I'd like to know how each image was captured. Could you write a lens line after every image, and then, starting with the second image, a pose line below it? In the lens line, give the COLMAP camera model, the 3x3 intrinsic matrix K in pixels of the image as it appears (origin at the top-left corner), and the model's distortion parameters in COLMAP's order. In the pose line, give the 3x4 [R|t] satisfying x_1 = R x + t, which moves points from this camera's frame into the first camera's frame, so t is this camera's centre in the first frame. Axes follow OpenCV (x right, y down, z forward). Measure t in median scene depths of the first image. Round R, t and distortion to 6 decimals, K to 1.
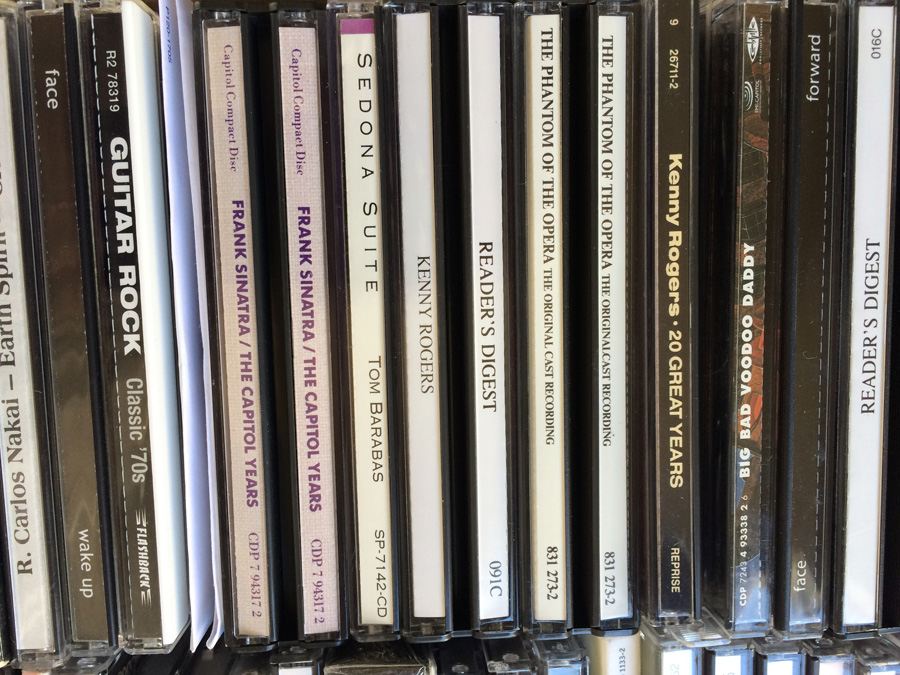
lens RADIAL K [[763.4, 0, 450.6], [0, 763.4, 337.7], [0, 0, 1]] dist [0.081047, -0.123879]
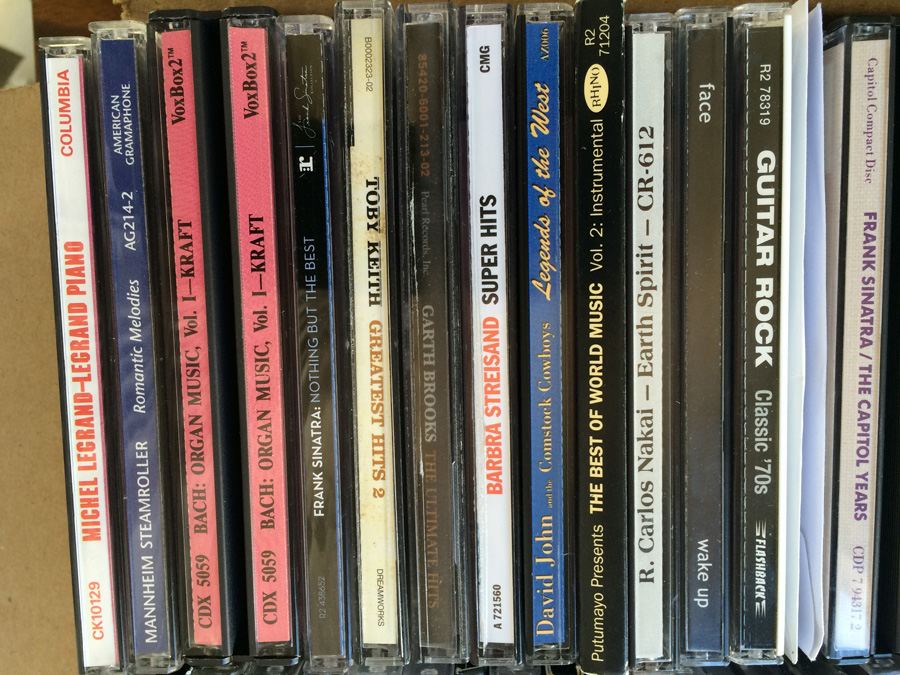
lens RADIAL K [[763.4, 0, 449.8], [0, 763.4, 339.4], [0, 0, 1]] dist [0.081047, -0.123879]
pose [[0.999533, 0.006641, -0.029820, -0.785438], [-0.006709, 0.999975, -0.002174, -0.008382], [0.029805, 0.002373, 0.999553, -0.015479]]
